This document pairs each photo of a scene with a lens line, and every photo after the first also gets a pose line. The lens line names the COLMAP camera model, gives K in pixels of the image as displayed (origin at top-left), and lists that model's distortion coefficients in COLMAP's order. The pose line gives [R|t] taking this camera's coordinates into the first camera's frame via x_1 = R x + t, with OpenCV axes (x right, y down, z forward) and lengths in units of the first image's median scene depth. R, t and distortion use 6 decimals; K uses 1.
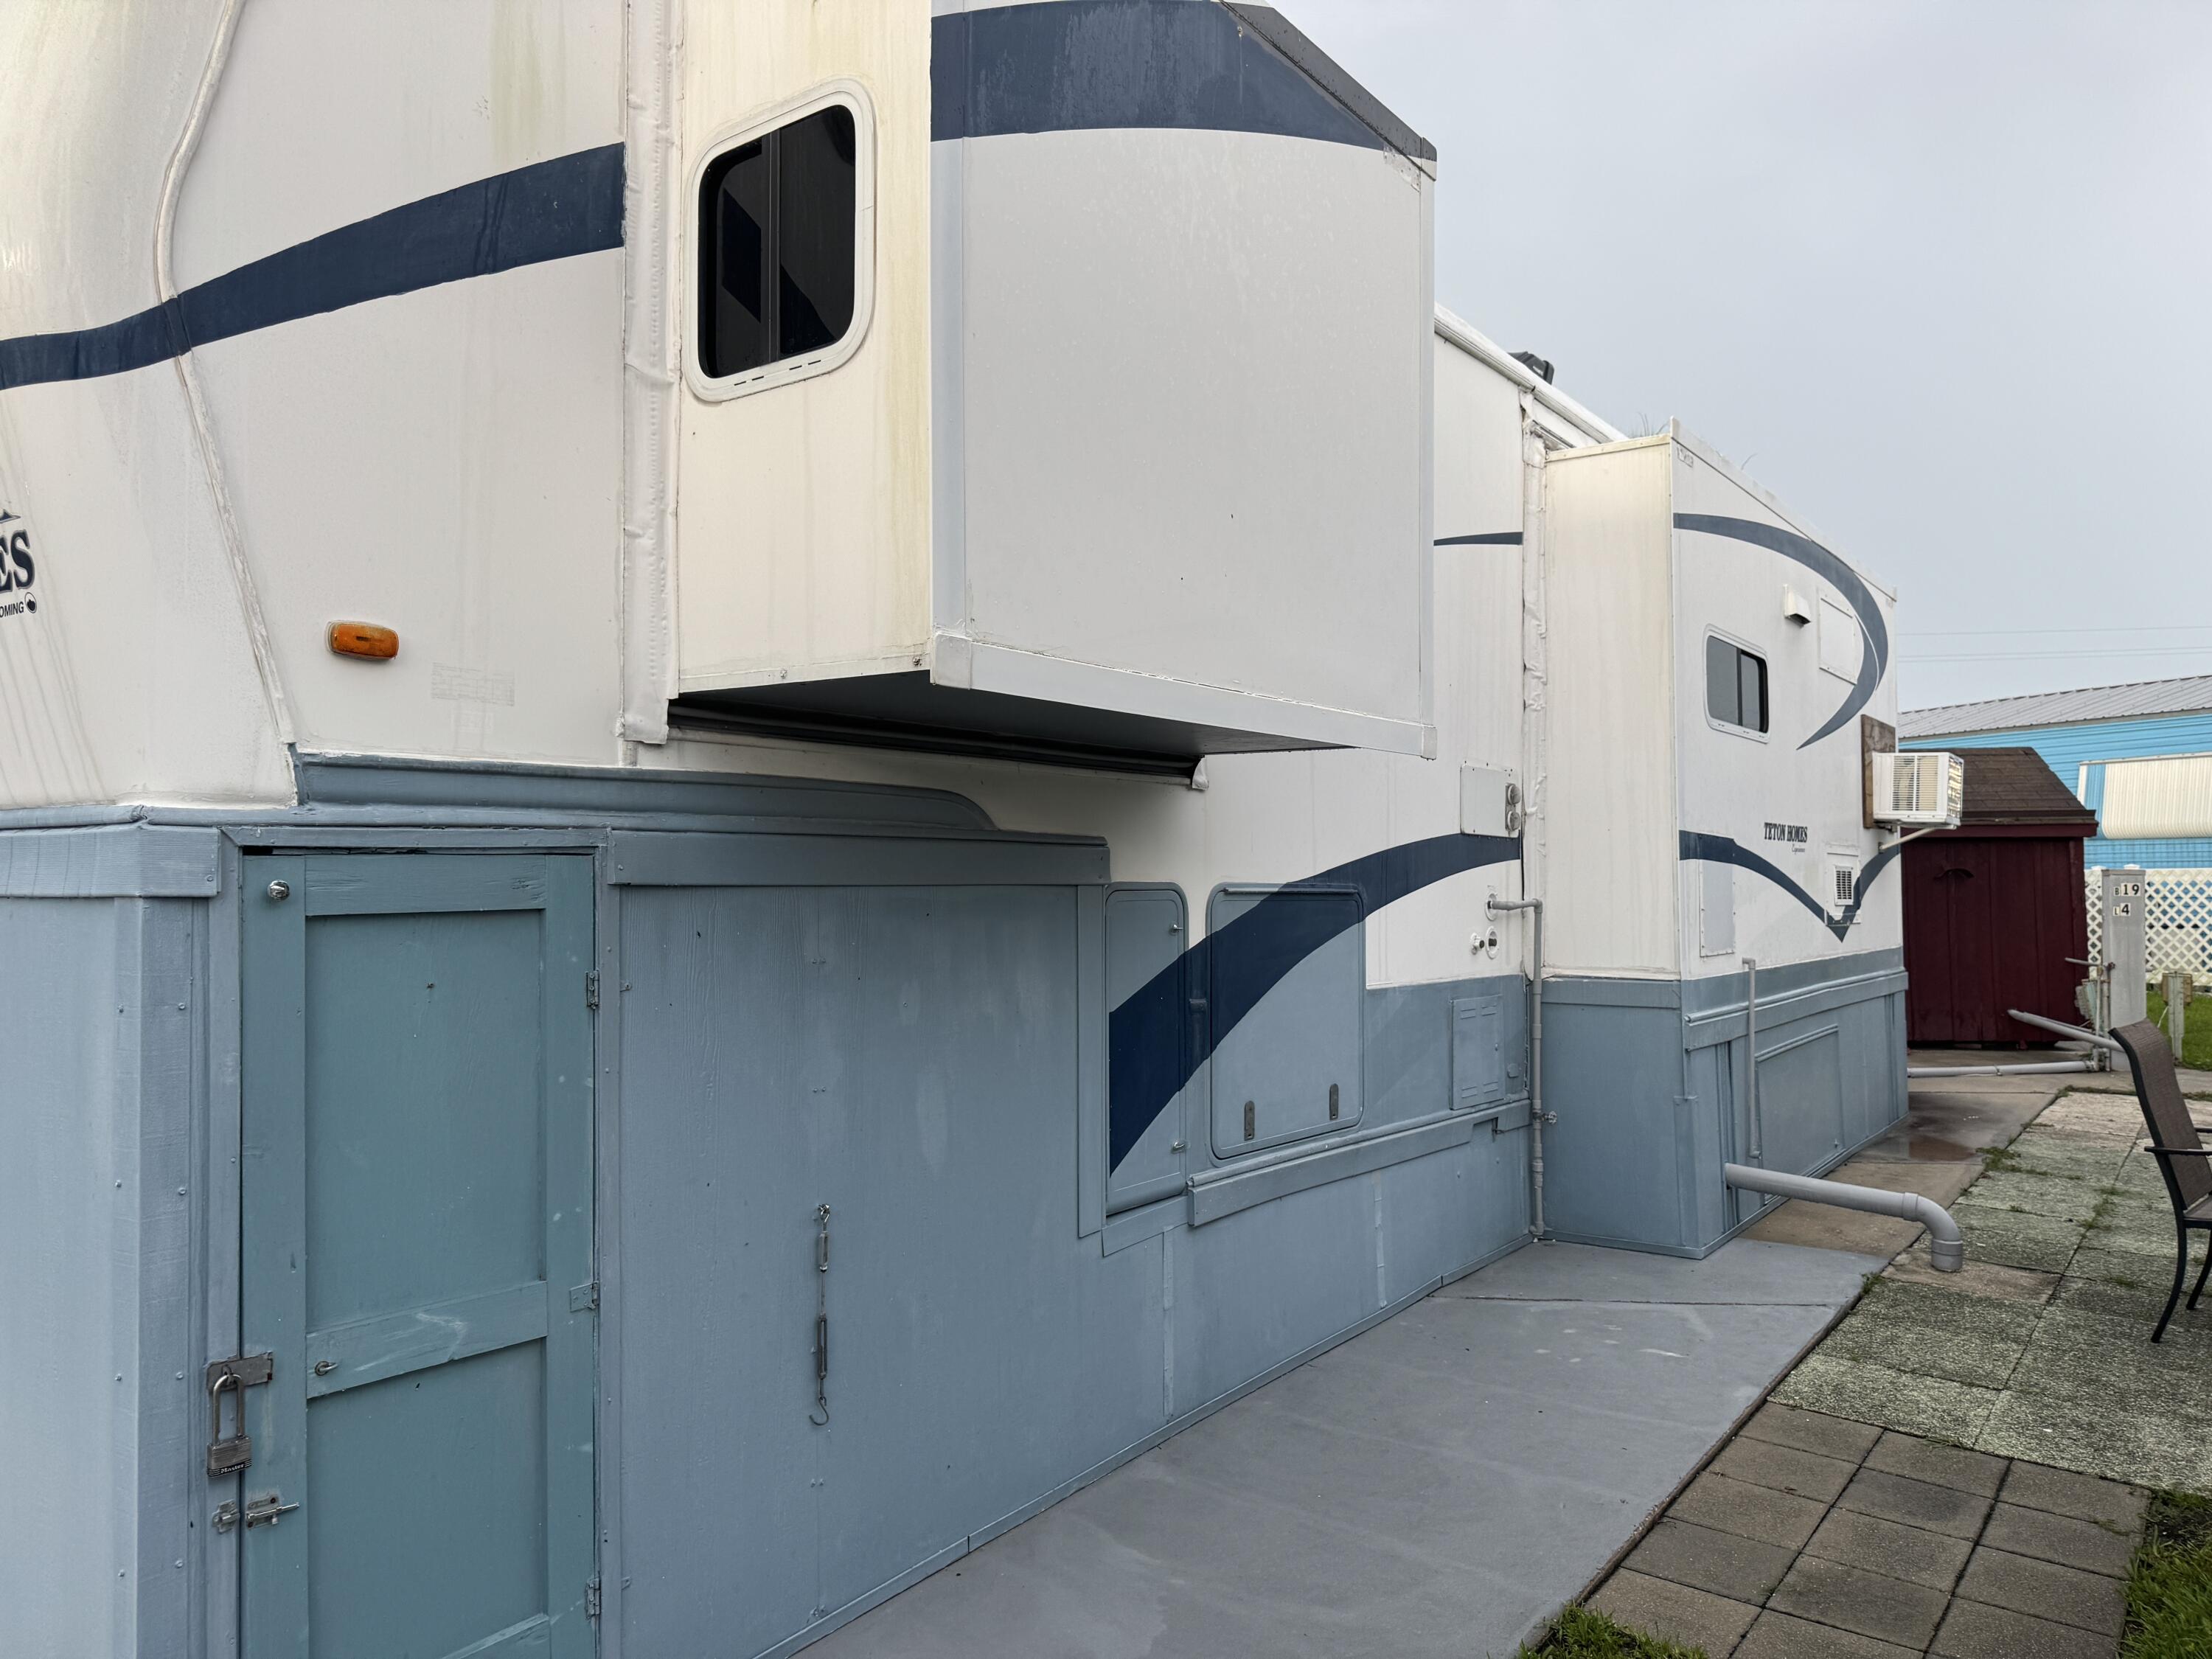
lens RADIAL K [[1518.6, 0, 1118.8], [0, 1518.6, 837.8], [0, 0, 1]] dist [0.008088, -0.023373]
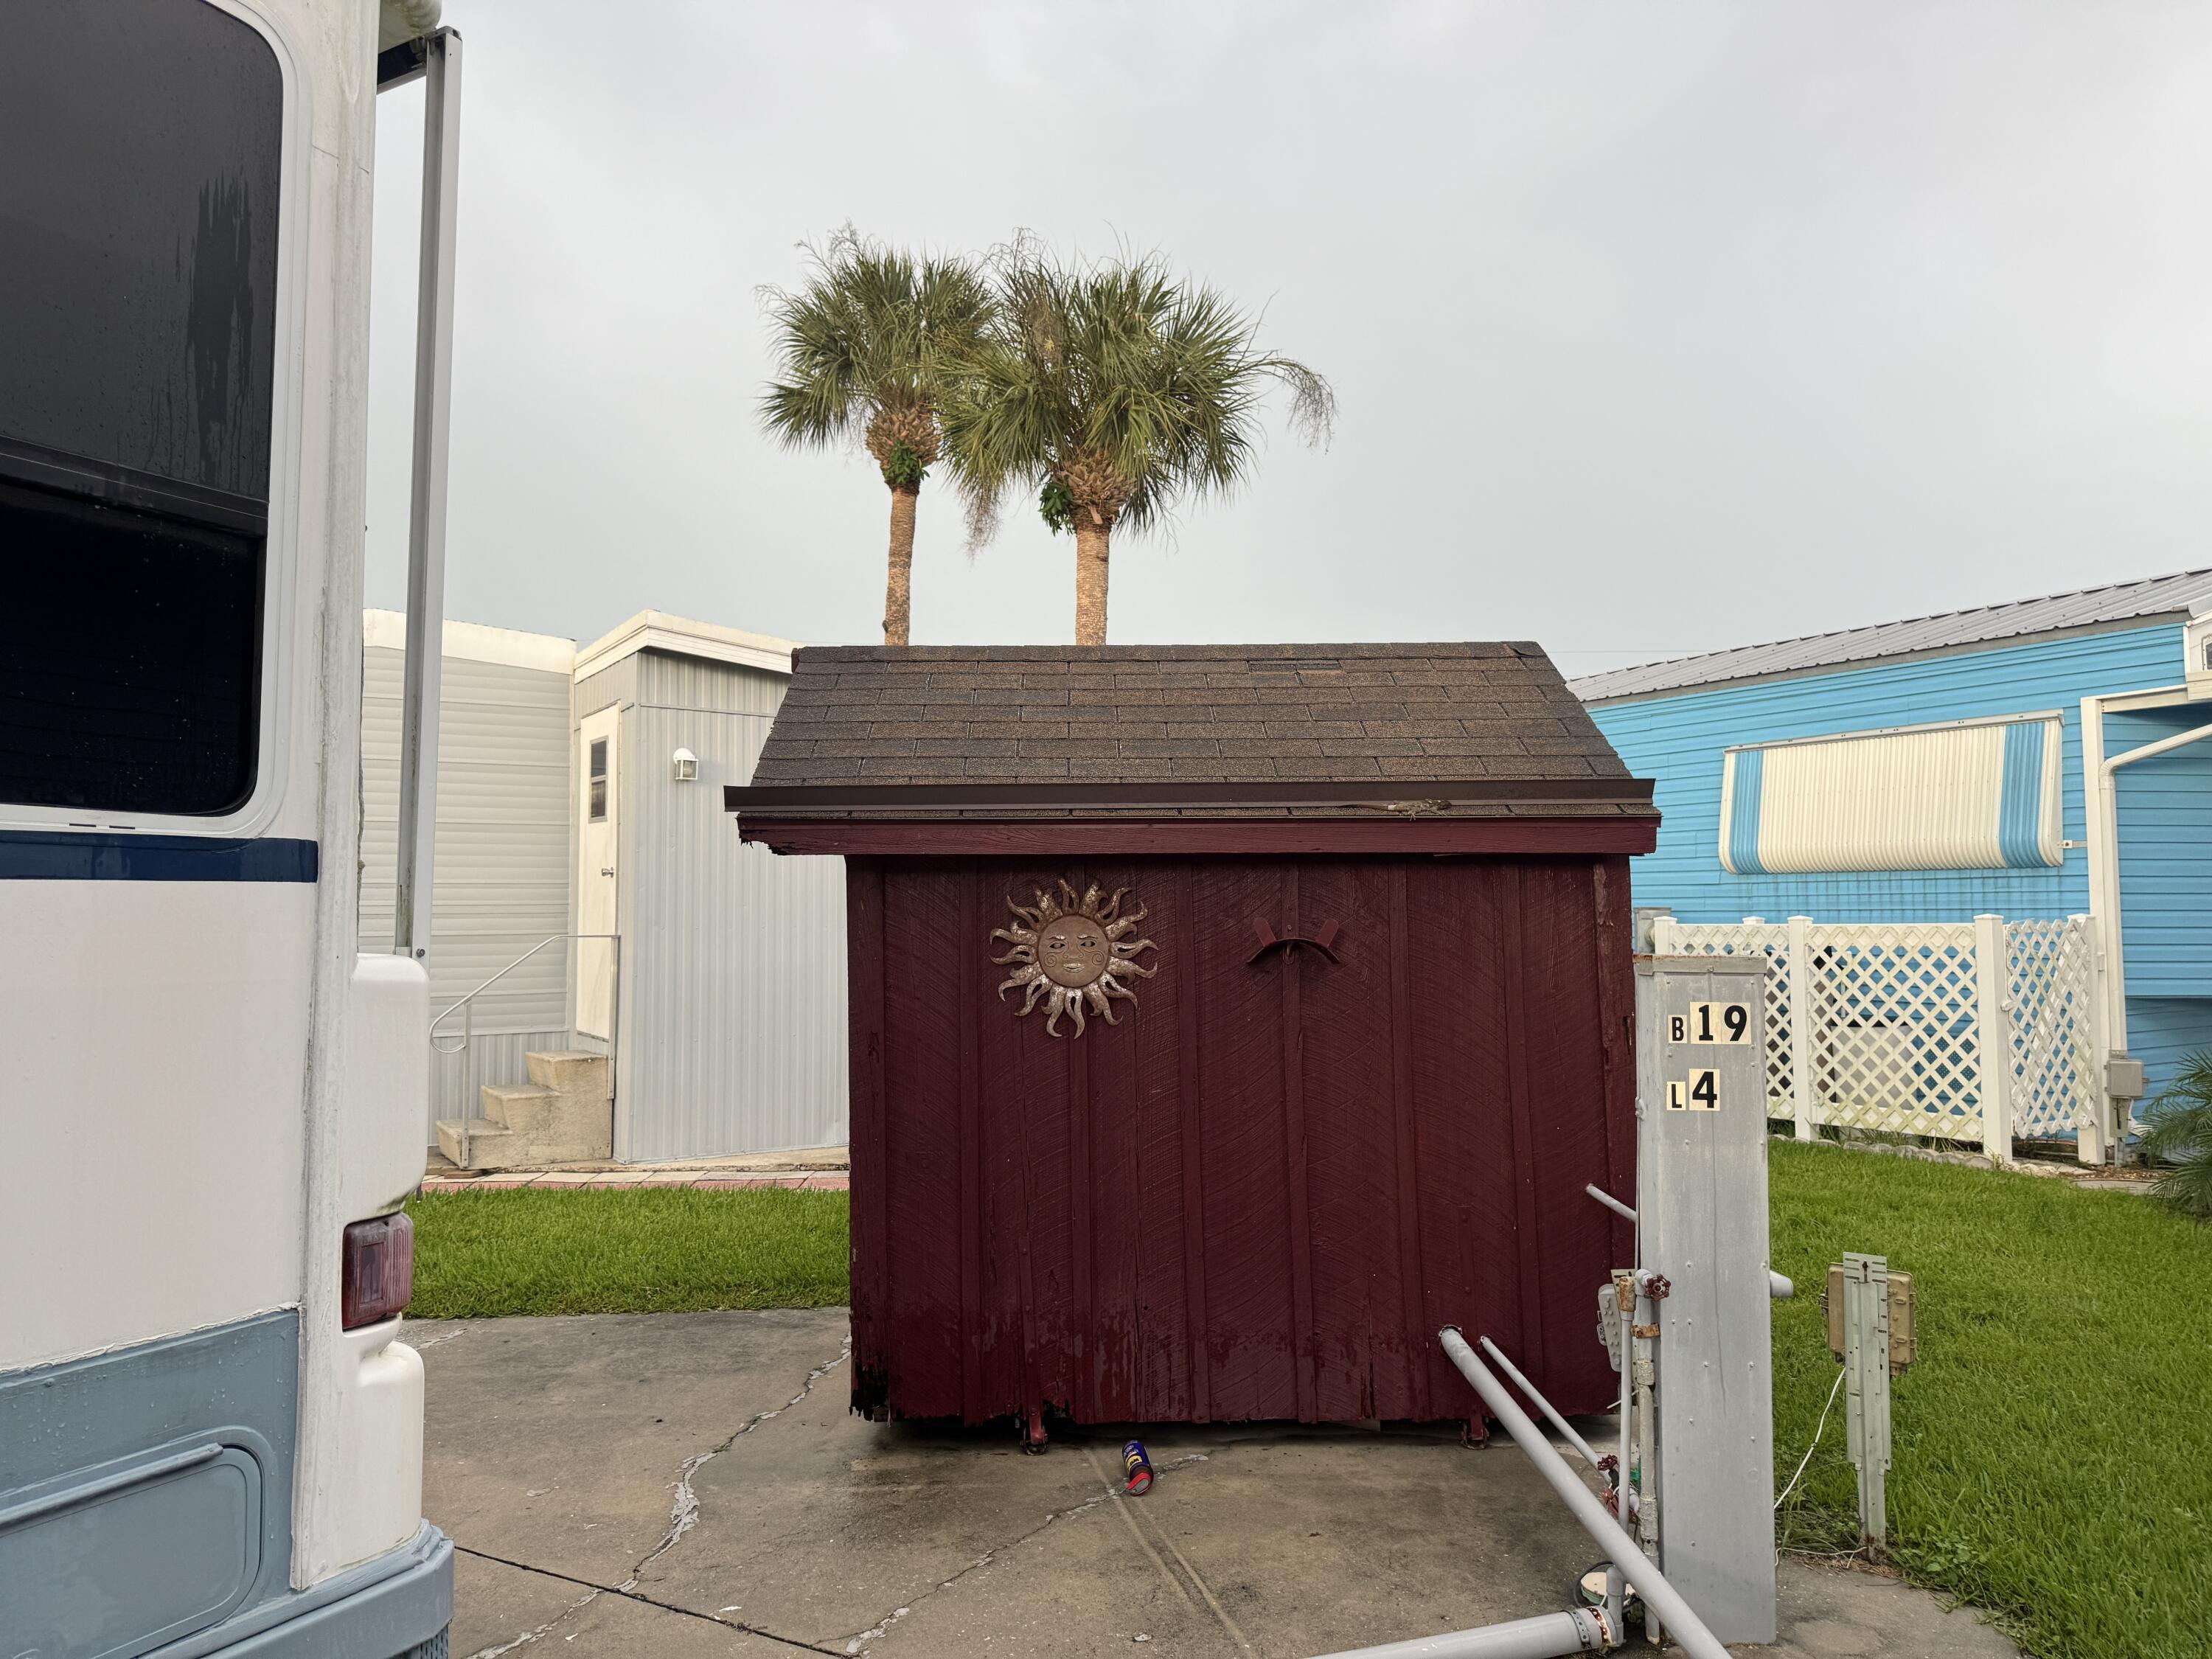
lens RADIAL K [[1518.6, 0, 1118.8], [0, 1518.6, 837.8], [0, 0, 1]] dist [0.008088, -0.023373]
pose [[0.989331, 0.005332, 0.145585, 0.341370], [-0.001408, 0.999633, -0.027039, 0.004083], [-0.145675, 0.026545, 0.988976, 0.485799]]
